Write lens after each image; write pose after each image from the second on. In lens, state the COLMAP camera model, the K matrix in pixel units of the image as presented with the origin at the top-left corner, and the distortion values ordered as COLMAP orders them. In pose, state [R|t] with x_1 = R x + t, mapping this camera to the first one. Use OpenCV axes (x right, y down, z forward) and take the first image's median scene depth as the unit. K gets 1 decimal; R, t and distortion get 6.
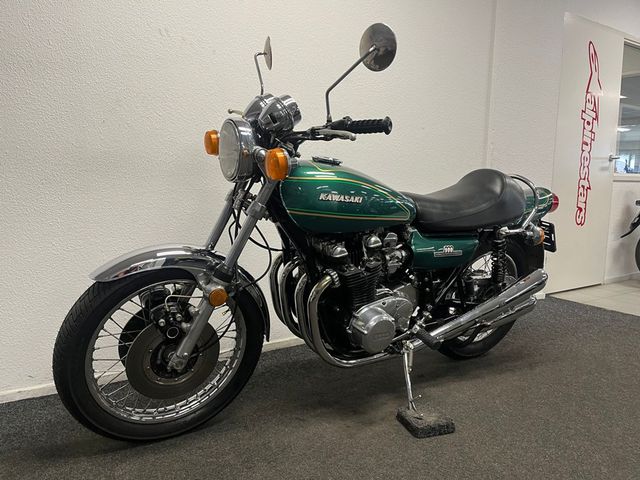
lens RADIAL K [[482.6, 0, 321.8], [0, 482.6, 243.7], [0, 0, 1]] dist [0.101709, -0.135109]
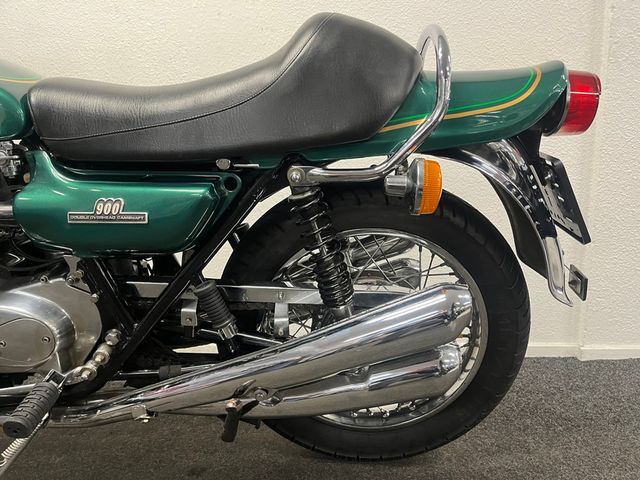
lens RADIAL K [[482.6, 0, 321.8], [0, 482.6, 243.7], [0, 0, 1]] dist [0.101709, -0.135109]
pose [[0.829851, 0.074195, -0.553030, 0.712616], [-0.053345, 0.997130, 0.053730, 0.011674], [0.555429, -0.015086, 0.831427, 0.836805]]
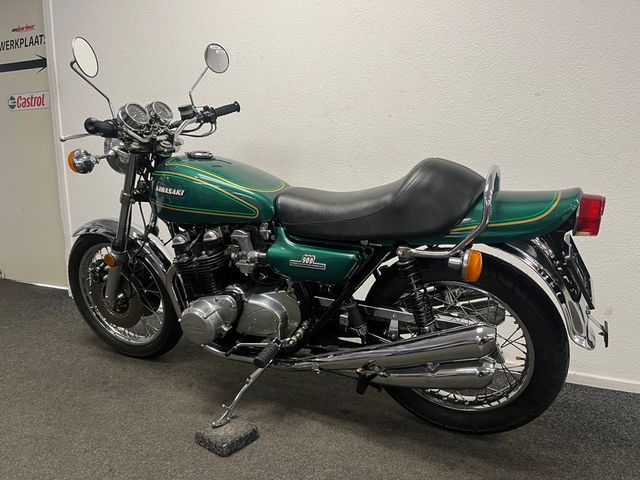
lens RADIAL K [[482.6, 0, 321.8], [0, 482.6, 243.7], [0, 0, 1]] dist [0.101709, -0.135109]
pose [[0.544616, 0.125764, -0.829203, 1.047287], [-0.106727, 0.991048, 0.080213, -0.091518], [0.831867, 0.044813, 0.553162, 0.629493]]
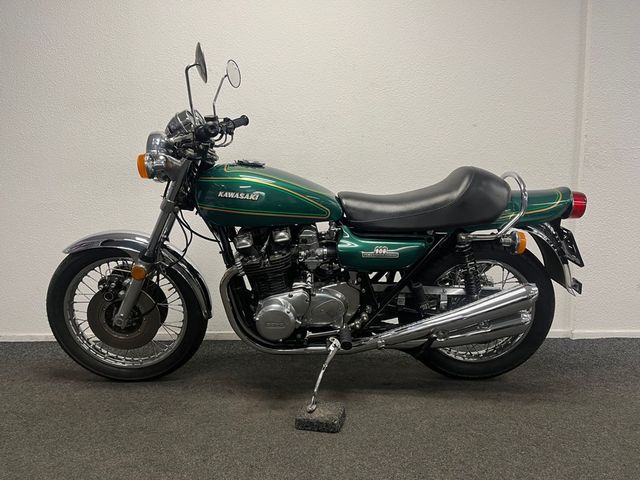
lens RADIAL K [[482.6, 0, 321.8], [0, 482.6, 243.7], [0, 0, 1]] dist [0.101709, -0.135109]
pose [[0.858250, 0.043945, -0.511346, 0.721635], [-0.057281, 0.998304, -0.010348, 0.016492], [0.510025, 0.038171, 0.859312, 0.125561]]
